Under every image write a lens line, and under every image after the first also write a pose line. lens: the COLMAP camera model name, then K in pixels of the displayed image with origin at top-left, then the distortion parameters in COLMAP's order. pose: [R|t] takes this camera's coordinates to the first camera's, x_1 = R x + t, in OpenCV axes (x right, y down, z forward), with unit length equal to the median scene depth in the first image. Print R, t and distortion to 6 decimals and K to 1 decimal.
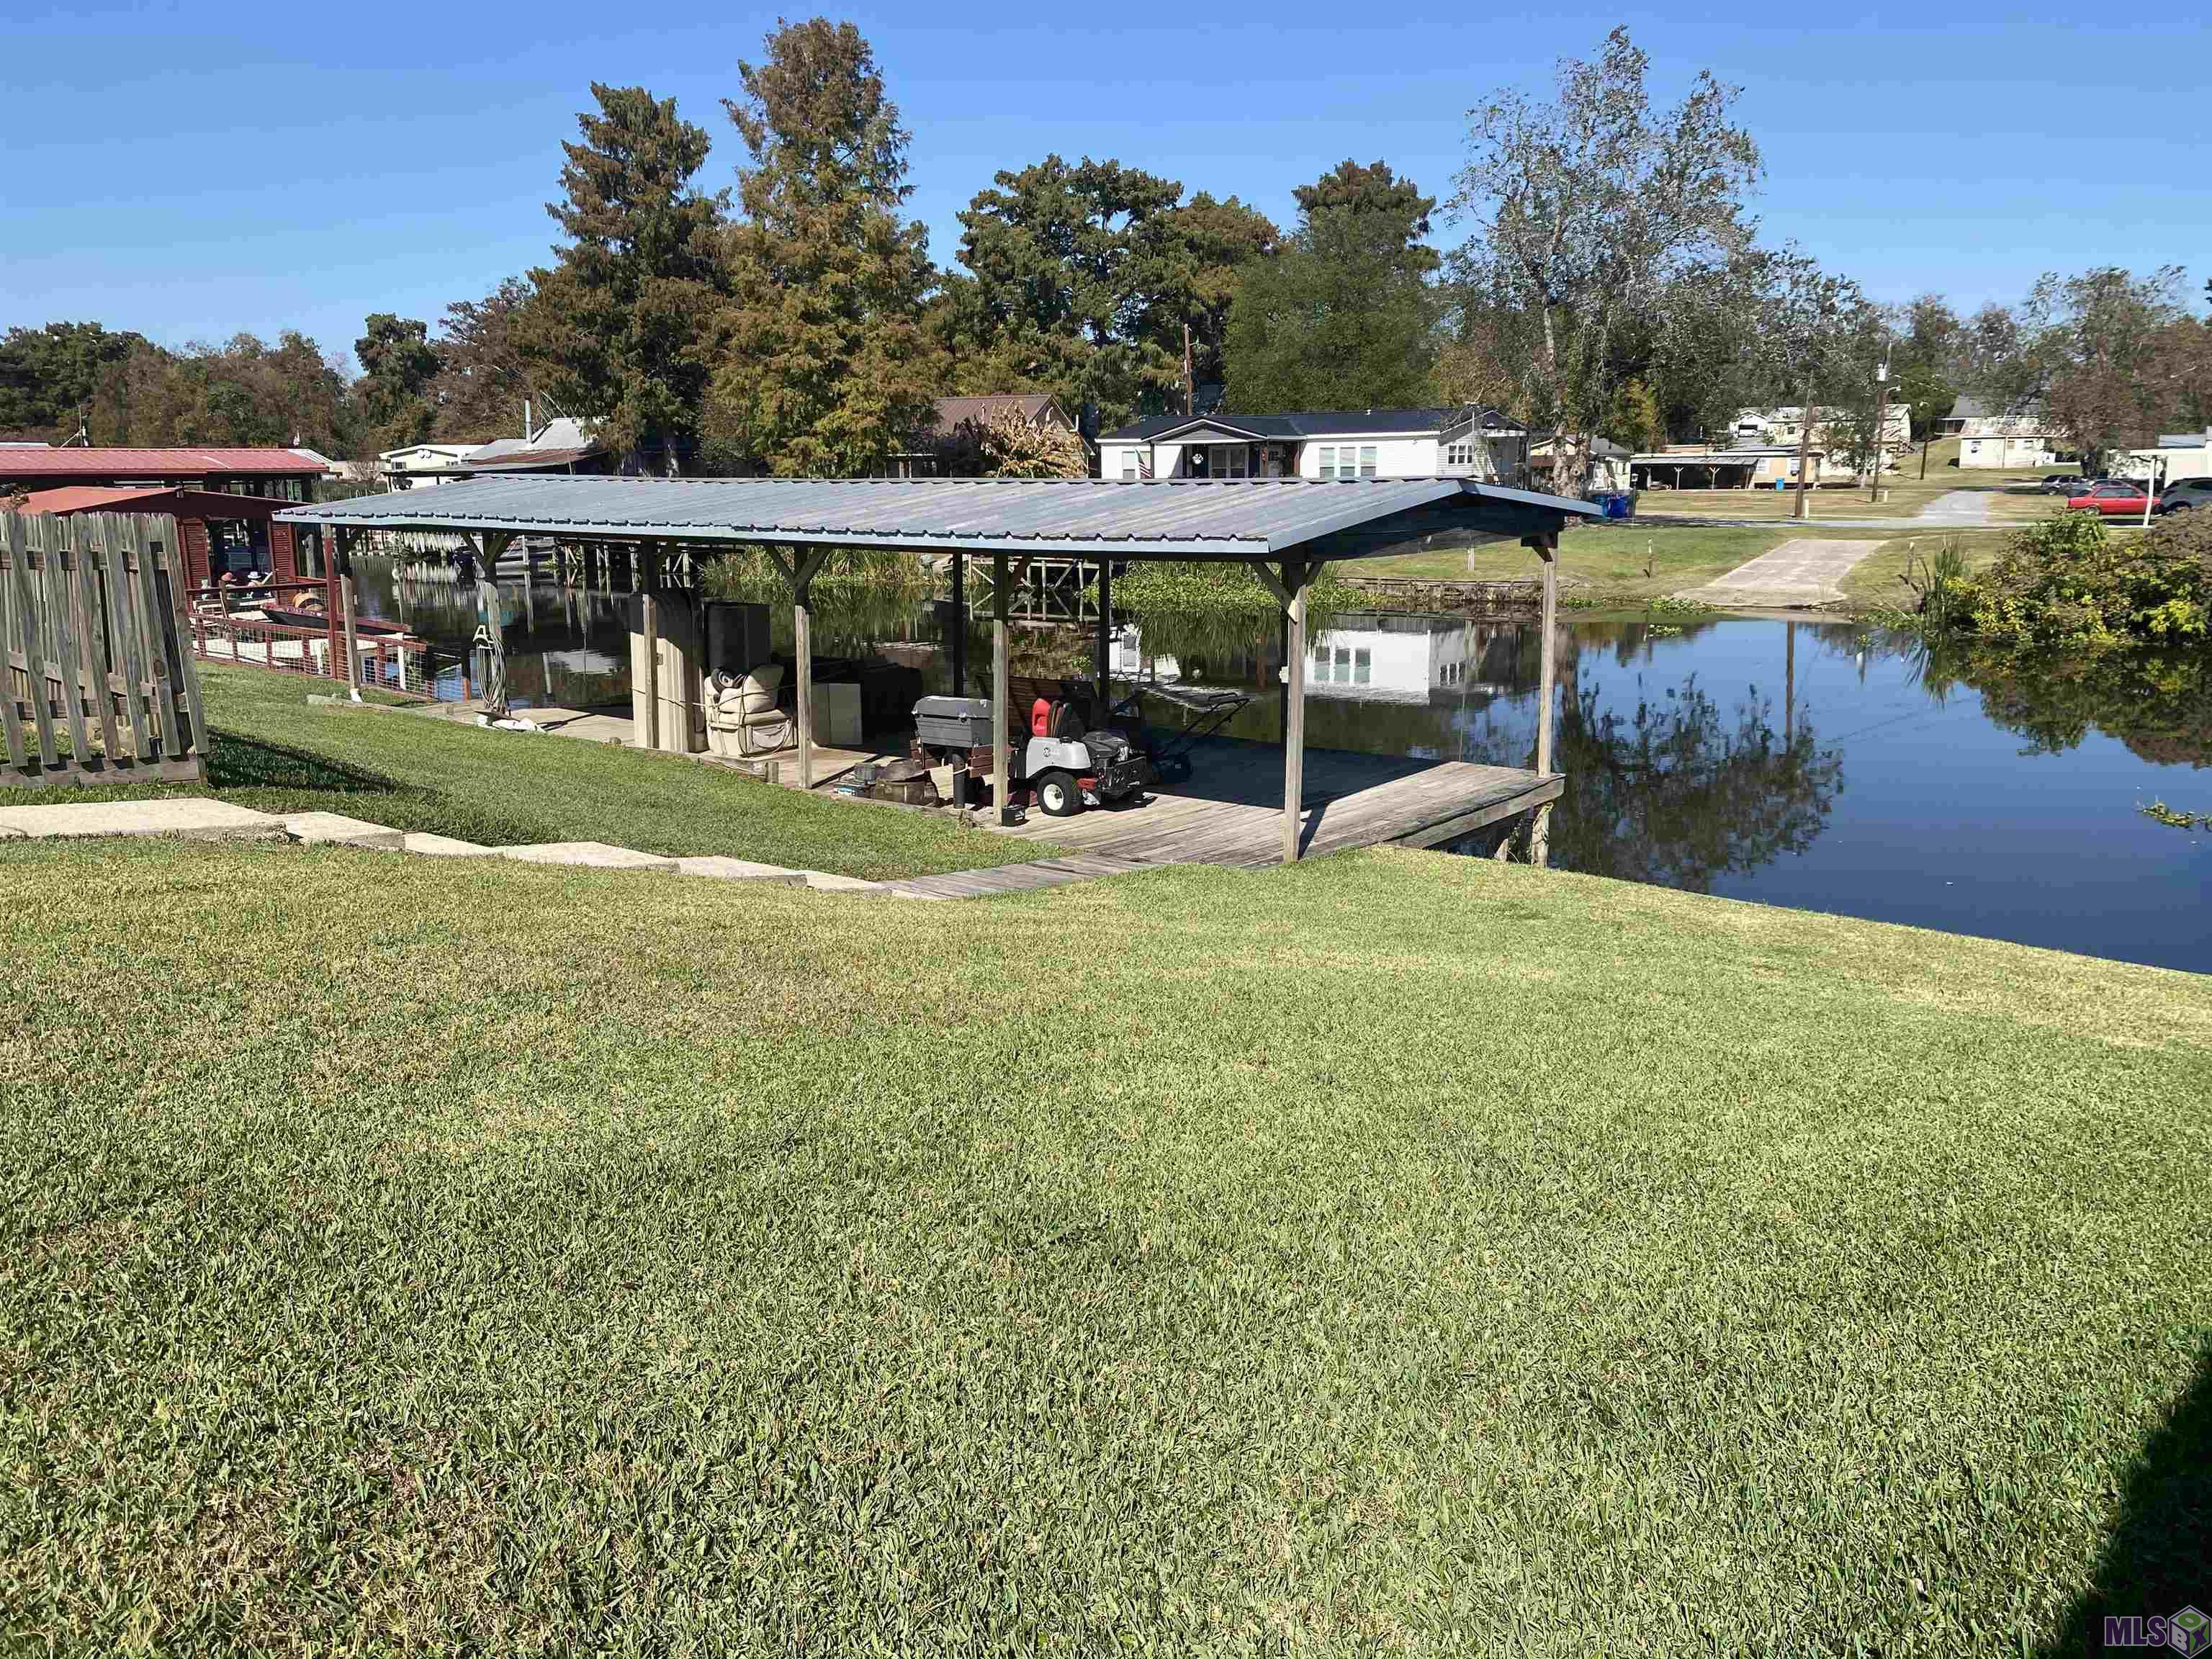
lens RADIAL K [[1675.6, 0, 1142.3], [0, 1675.6, 836.4], [0, 0, 1]] dist [0.092096, -0.184979]
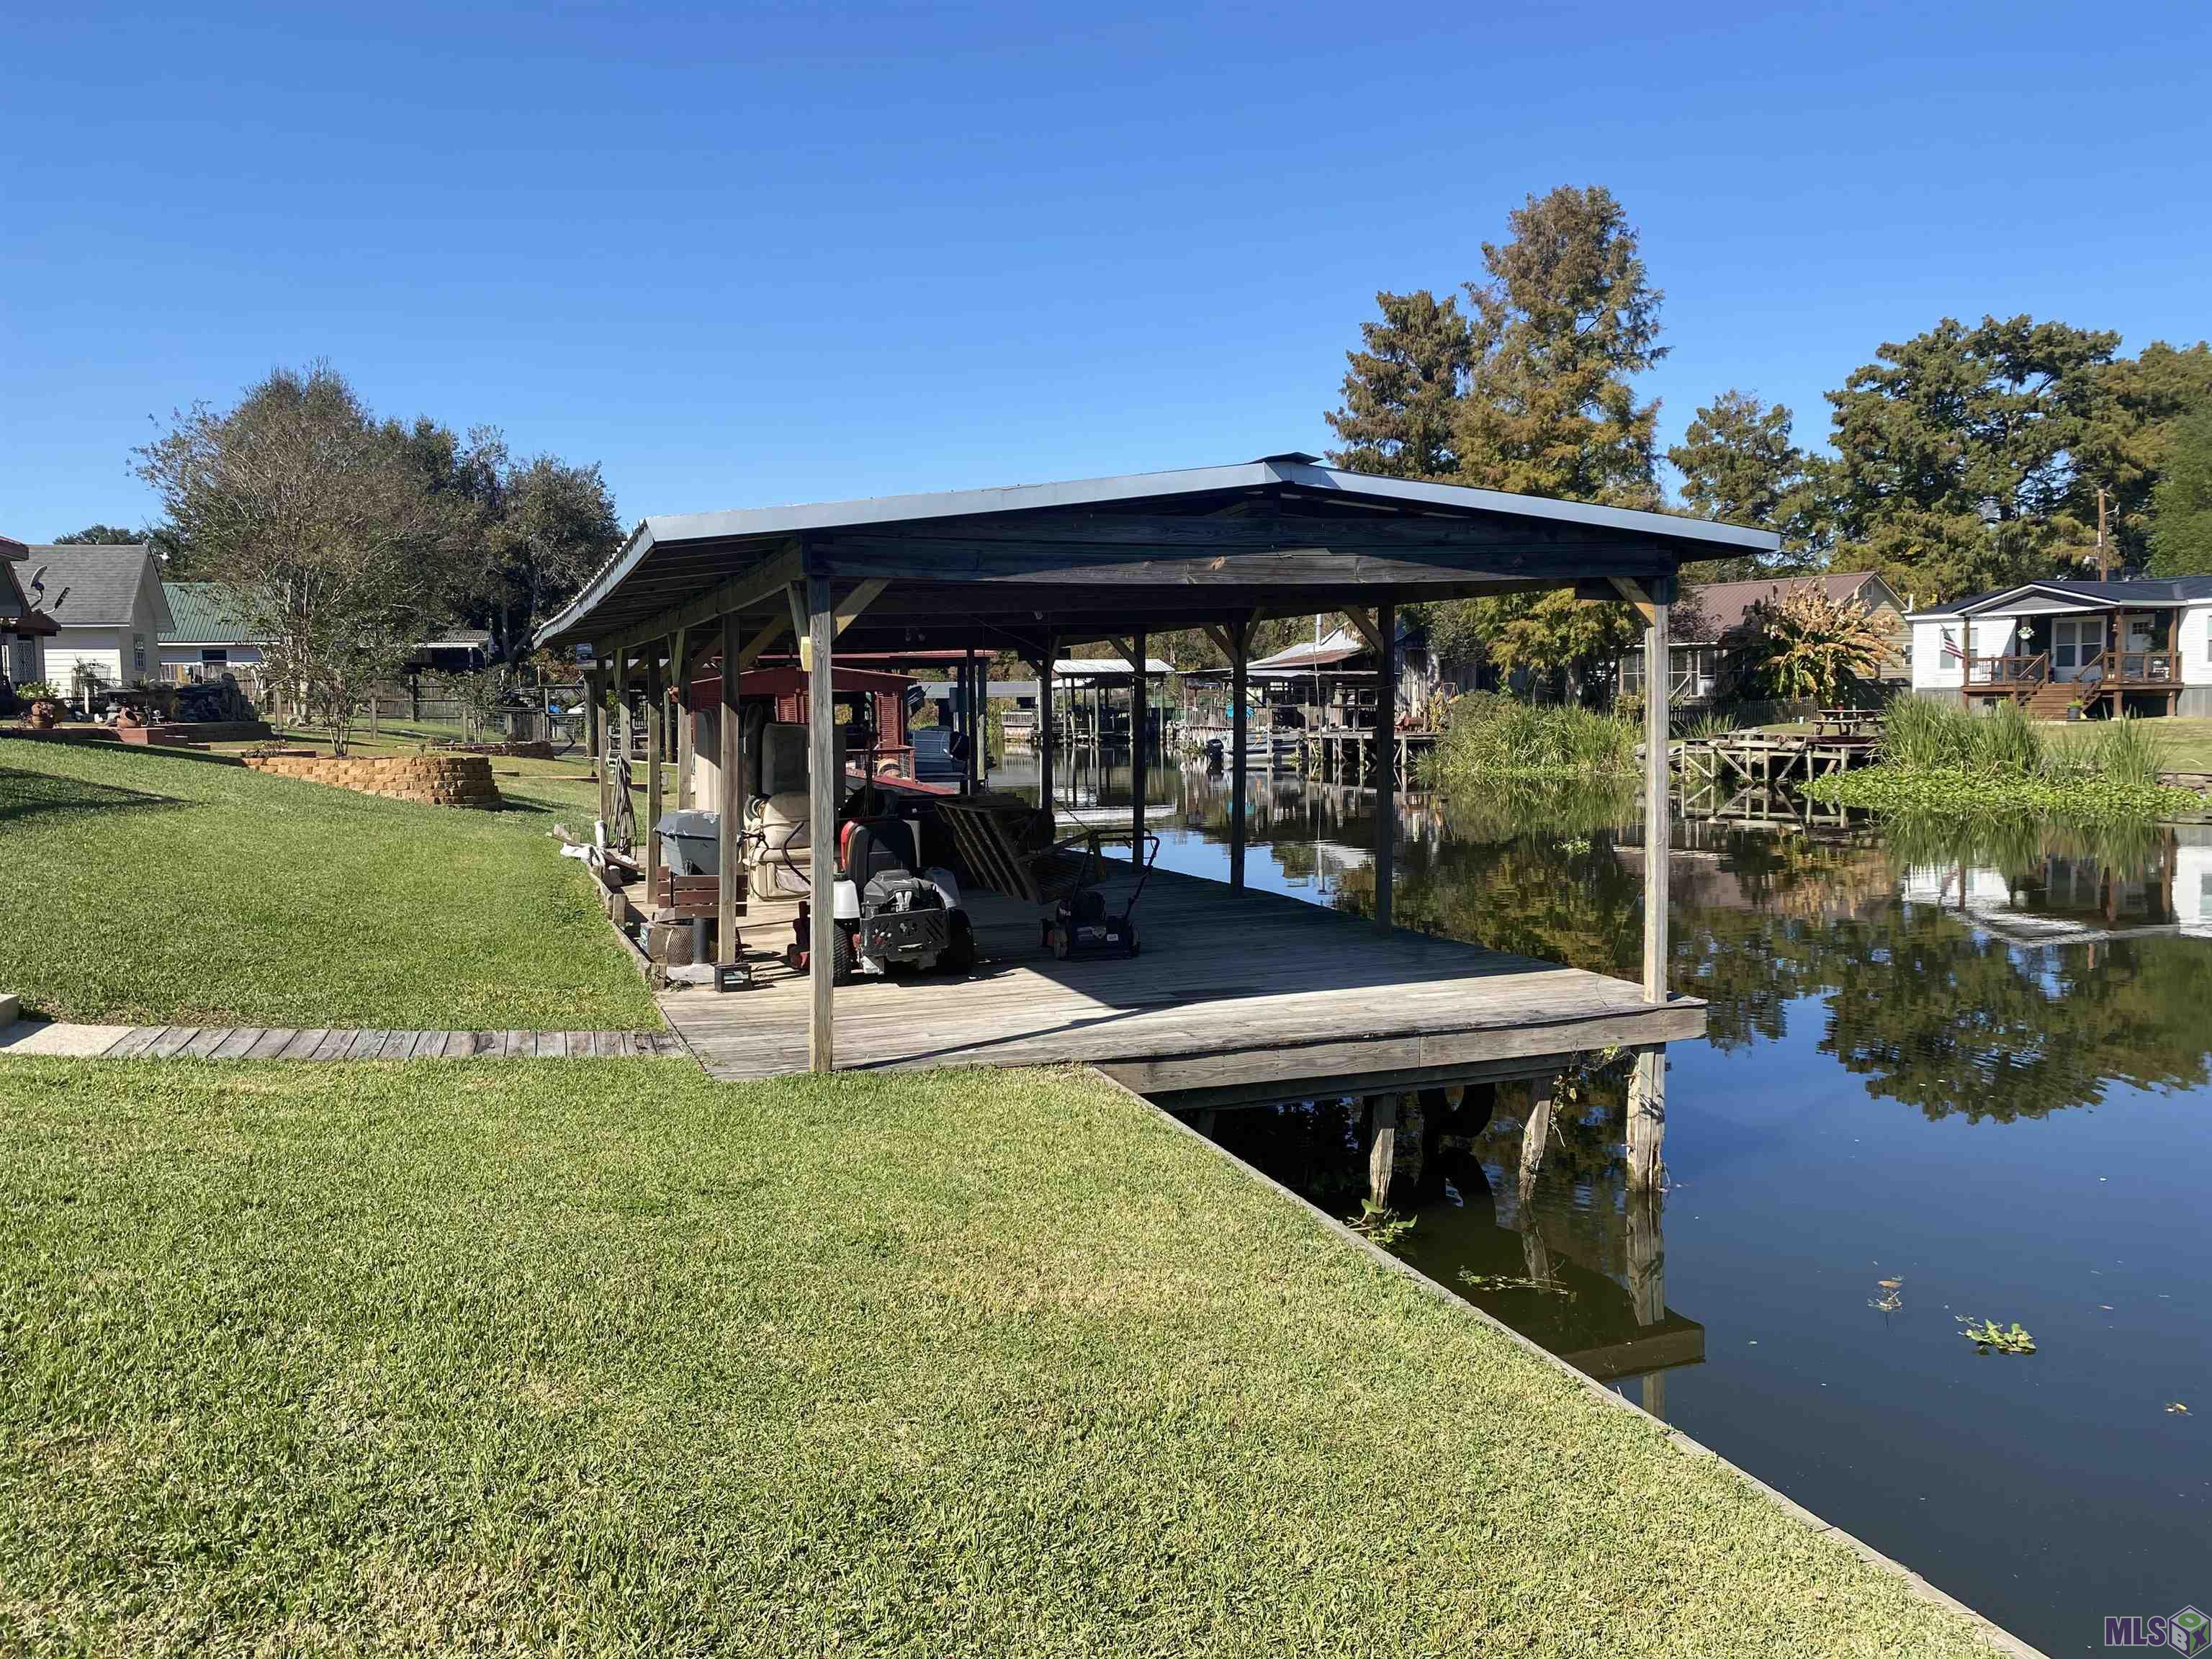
lens RADIAL K [[1717.7, 0, 1106.0], [0, 1717.7, 829.5], [0, 0, 1]] dist [0.037854, -0.035521]
pose [[0.860266, 0.031837, -0.508851, 0.068720], [-0.097691, 0.989849, -0.103227, -0.002378], [0.500399, 0.138513, 0.854643, 0.073760]]
